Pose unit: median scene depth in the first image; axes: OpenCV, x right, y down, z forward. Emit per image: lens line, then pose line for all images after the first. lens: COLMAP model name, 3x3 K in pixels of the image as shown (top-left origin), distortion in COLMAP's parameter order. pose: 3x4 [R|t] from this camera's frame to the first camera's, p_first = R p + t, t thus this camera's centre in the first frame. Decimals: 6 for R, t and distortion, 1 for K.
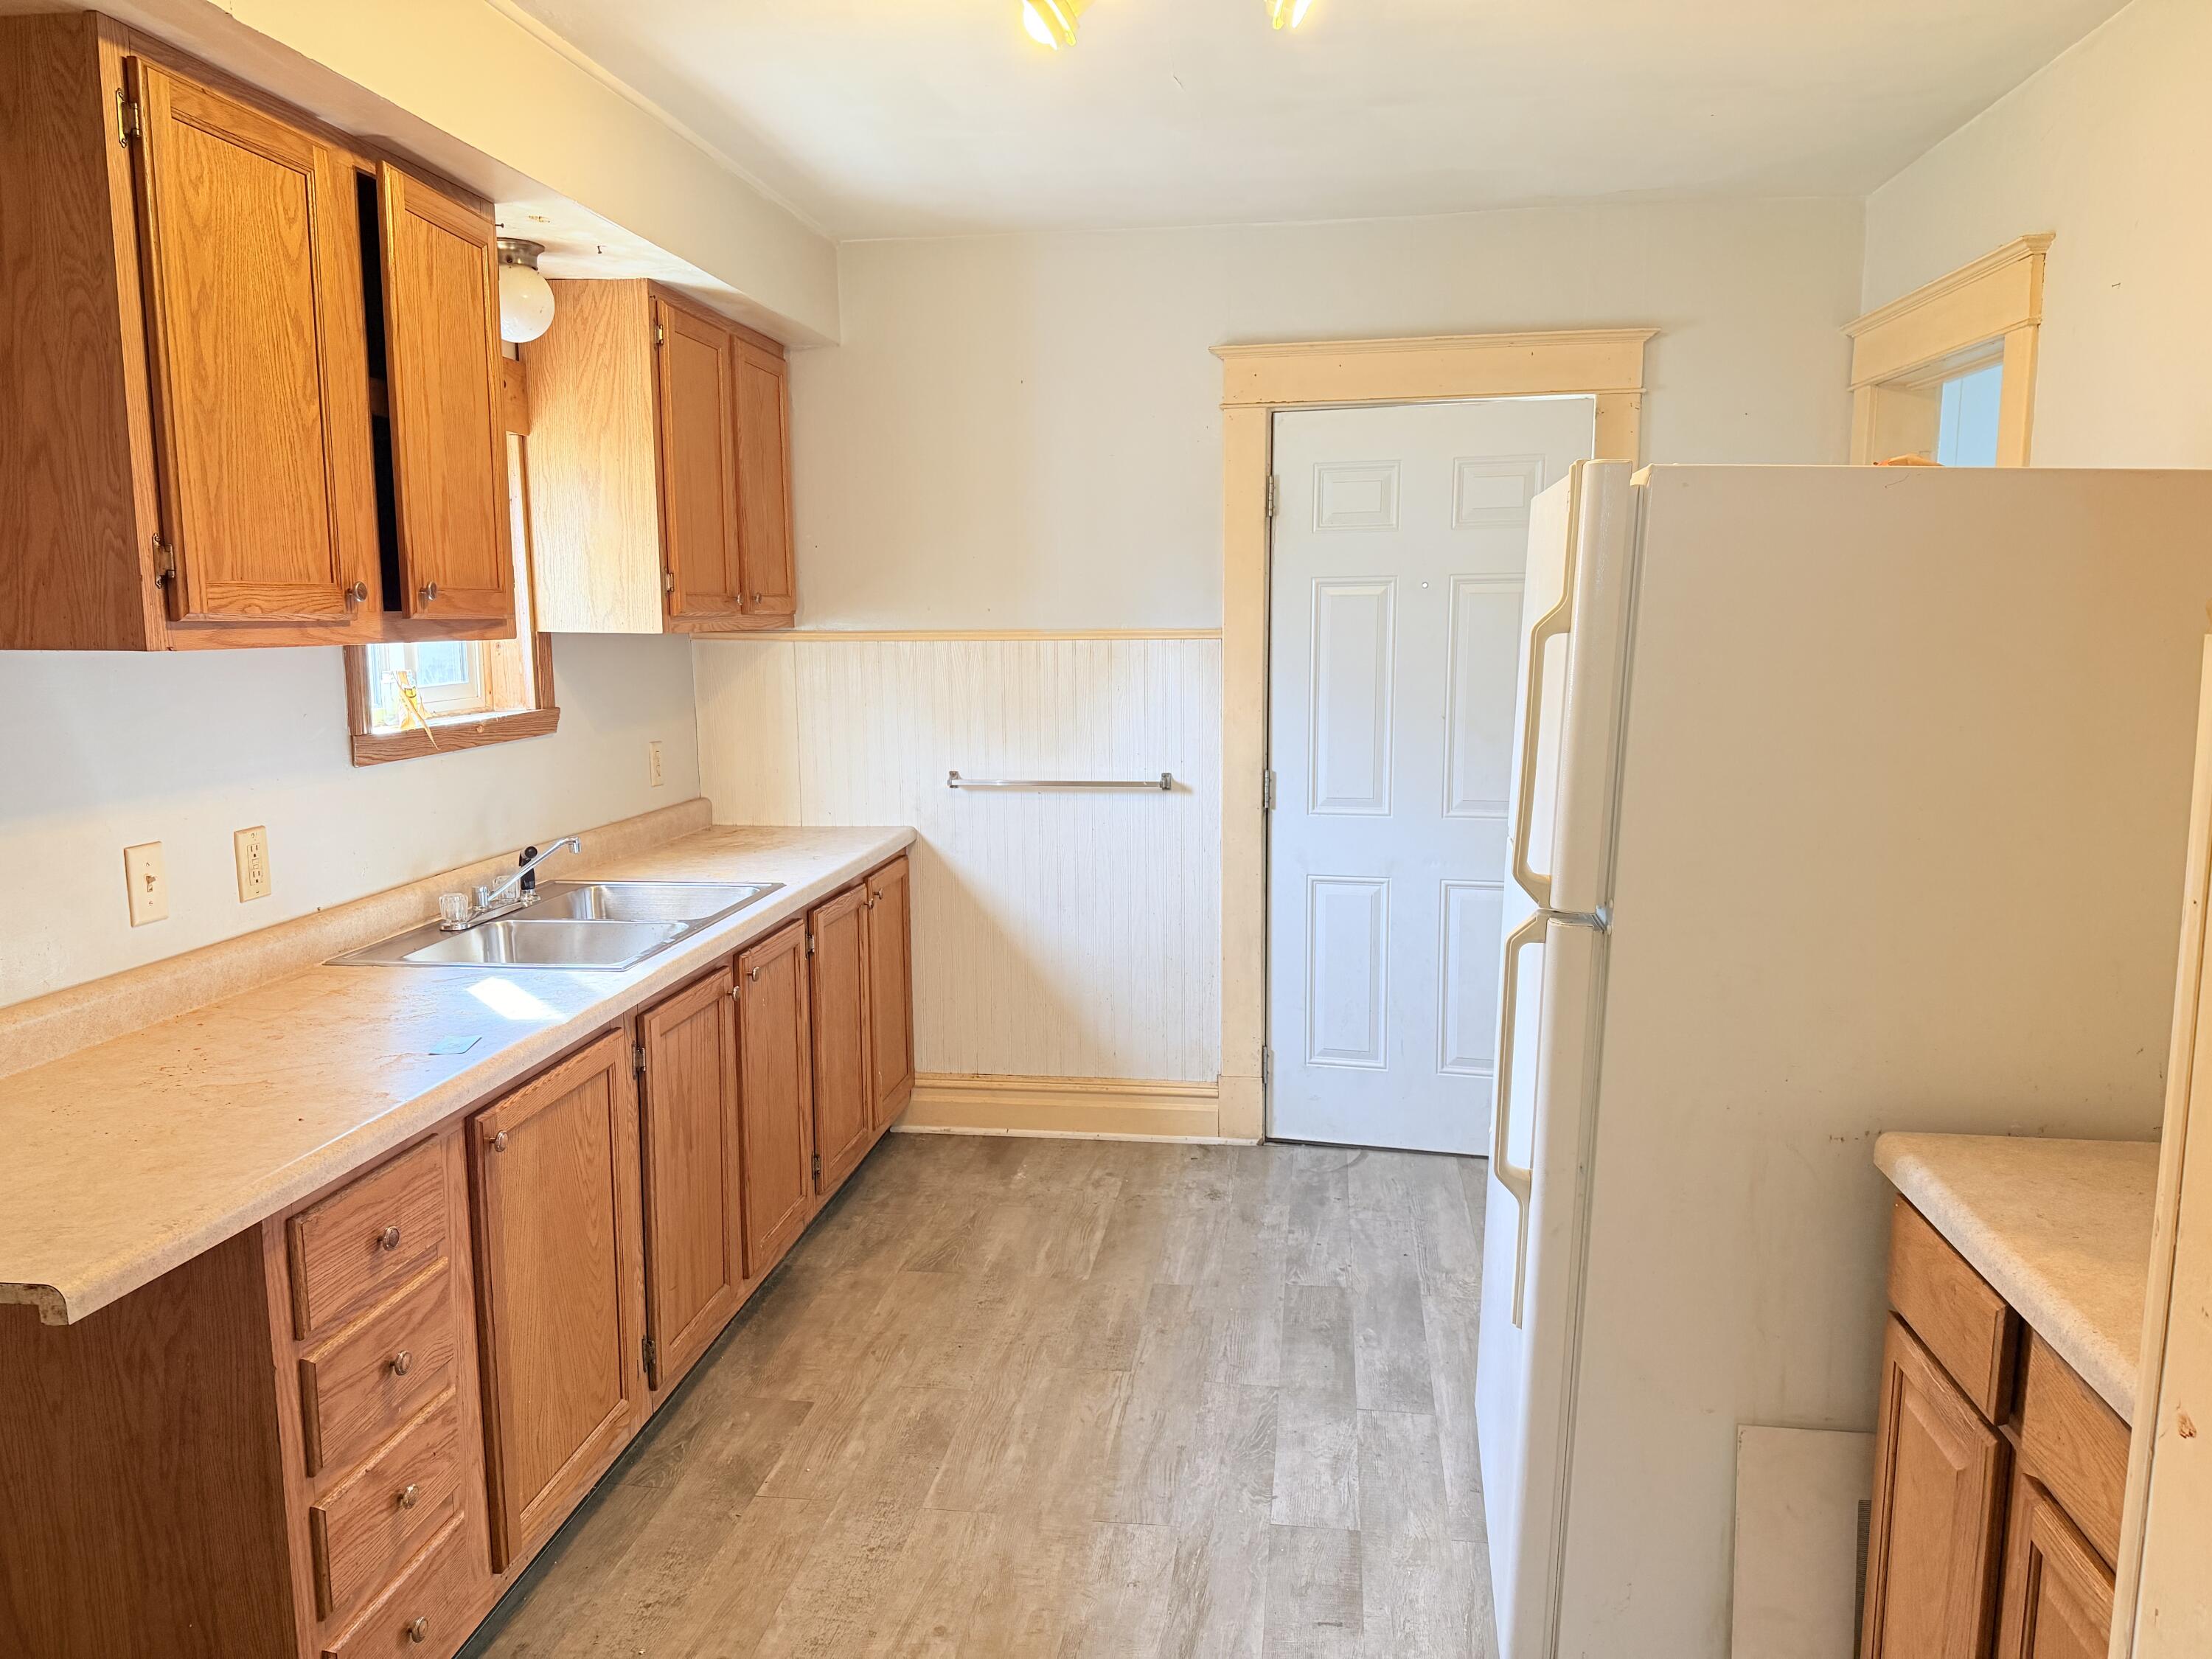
lens RADIAL K [[1574.7, 0, 1097.7], [0, 1574.7, 833.1], [0, 0, 1]] dist [0.057490, -0.059377]
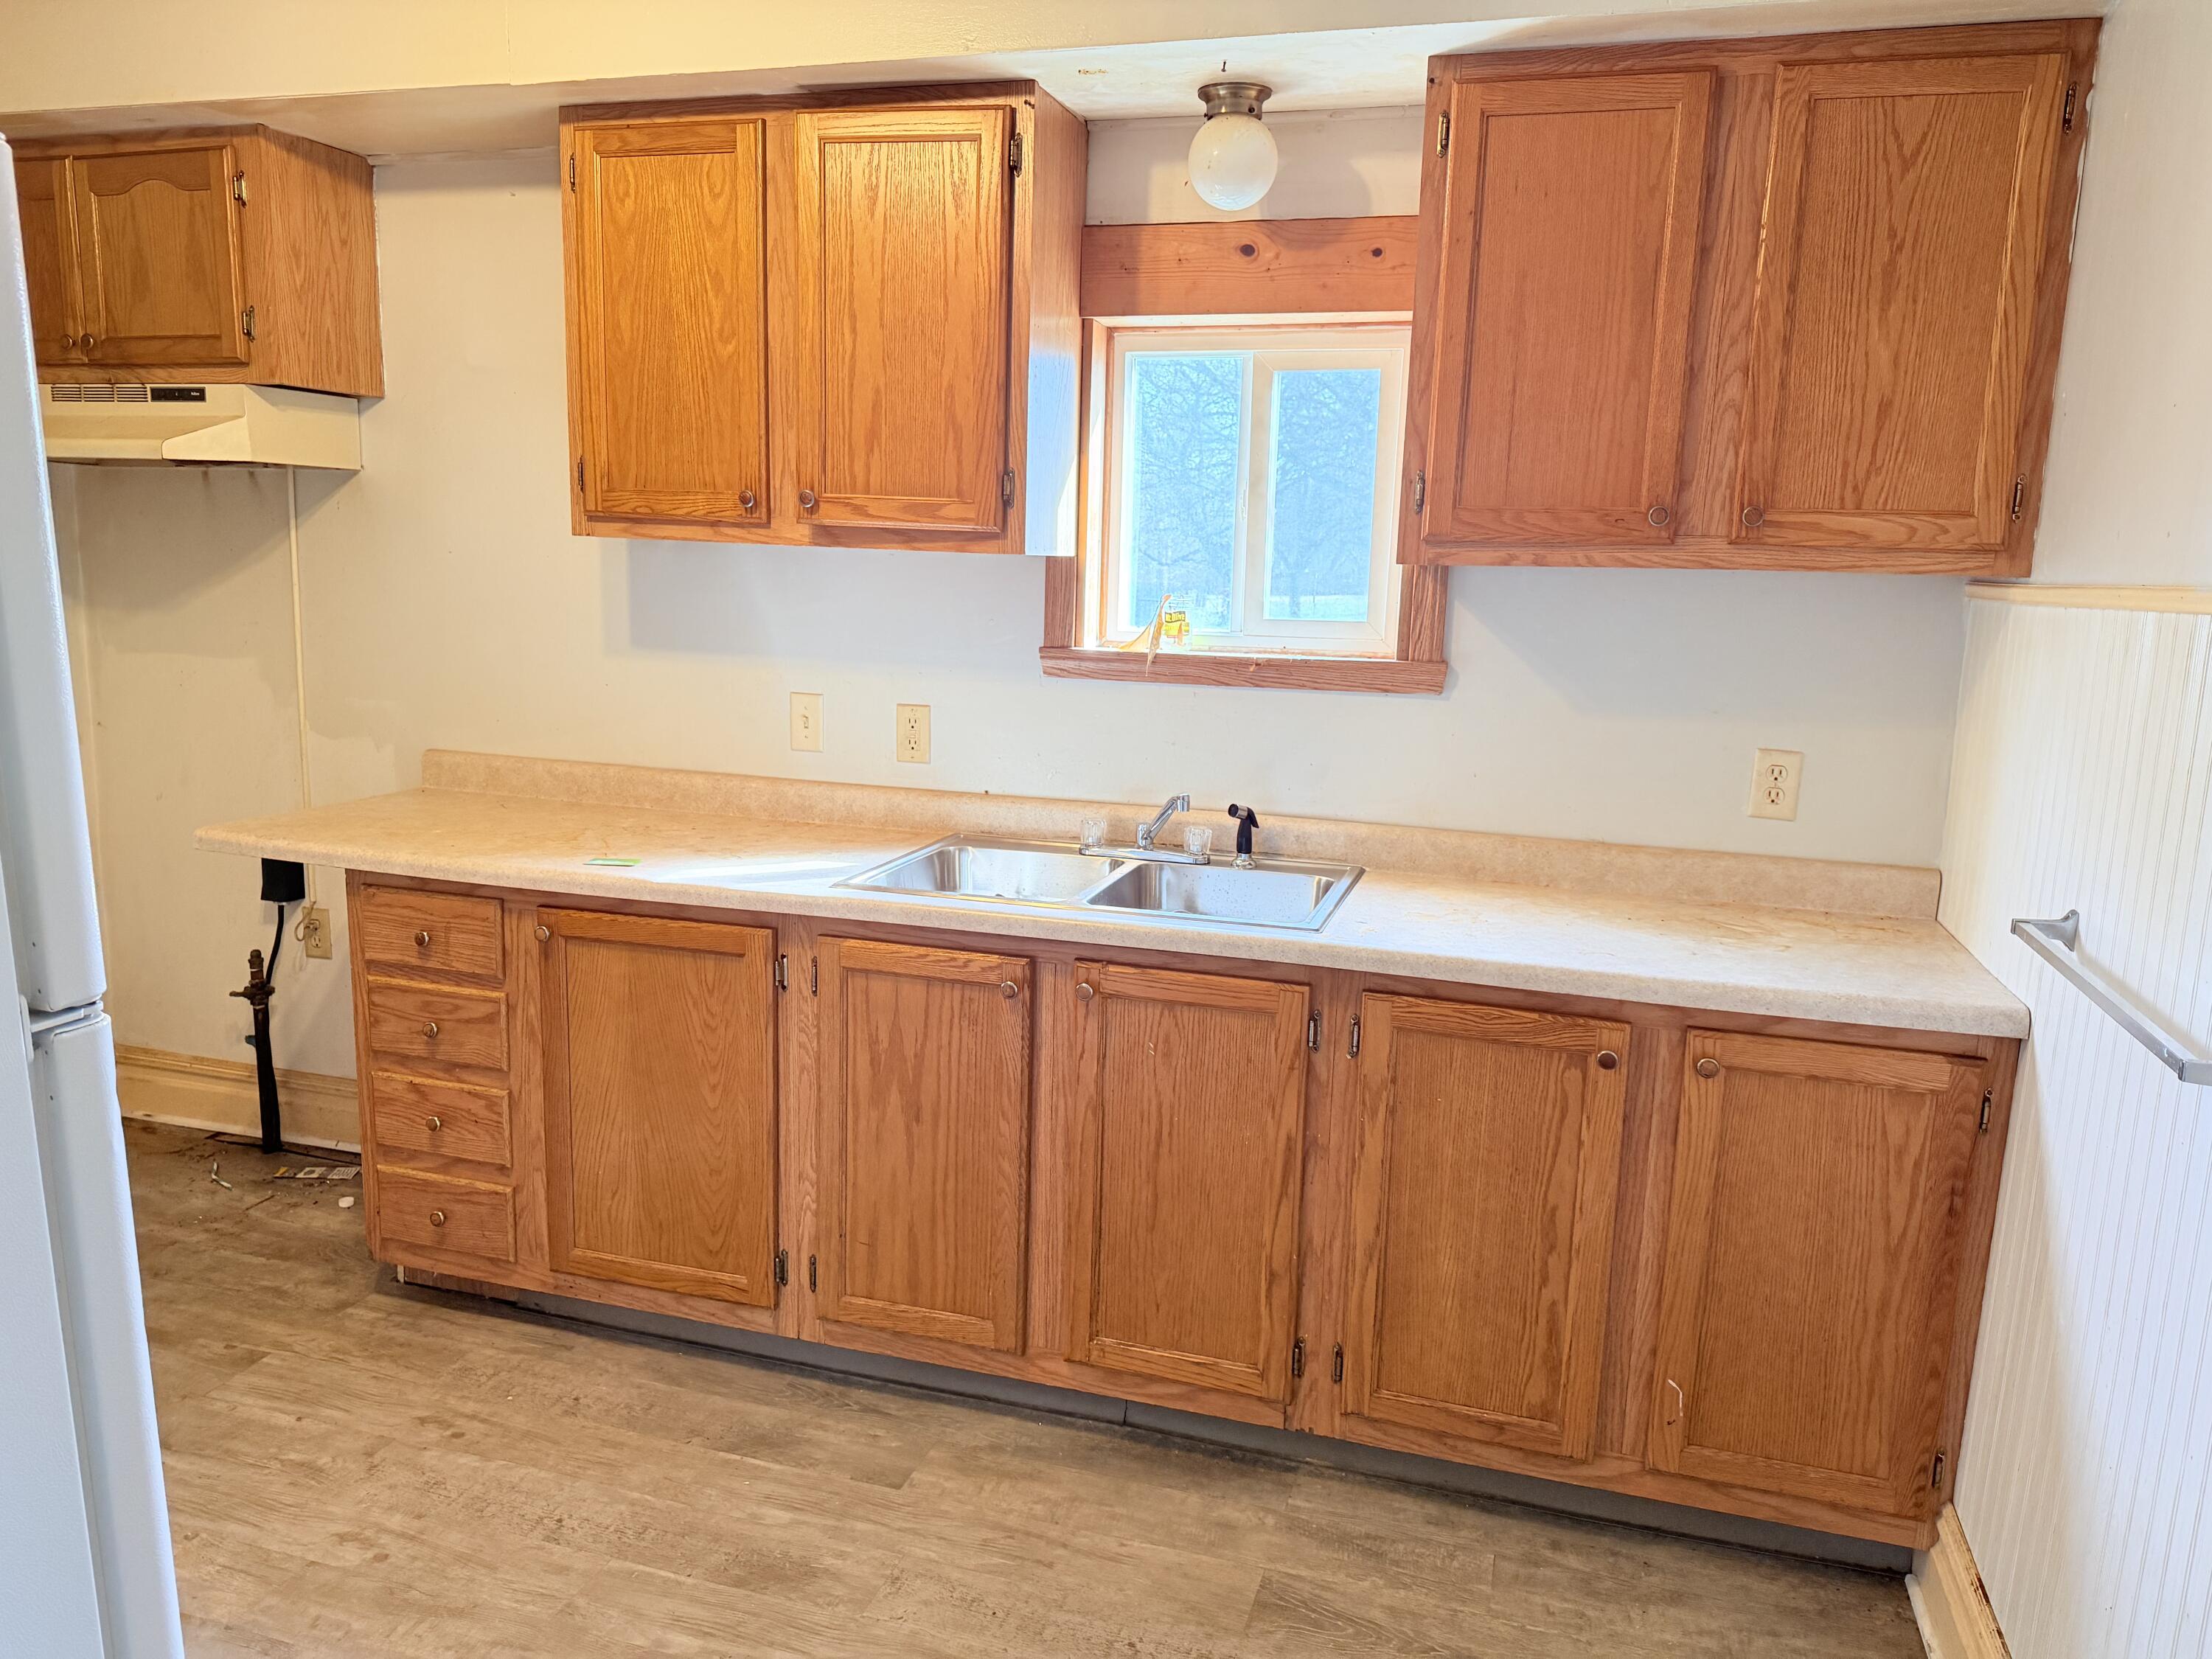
lens RADIAL K [[1574.7, 0, 1102.7], [0, 1574.7, 829.9], [0, 0, 1]] dist [0.057490, -0.059377]
pose [[-0.162084, 0.172381, -0.971604, 0.725061], [-0.169673, 0.965090, 0.199530, -0.201762], [0.972080, 0.197196, -0.127177, 1.523379]]
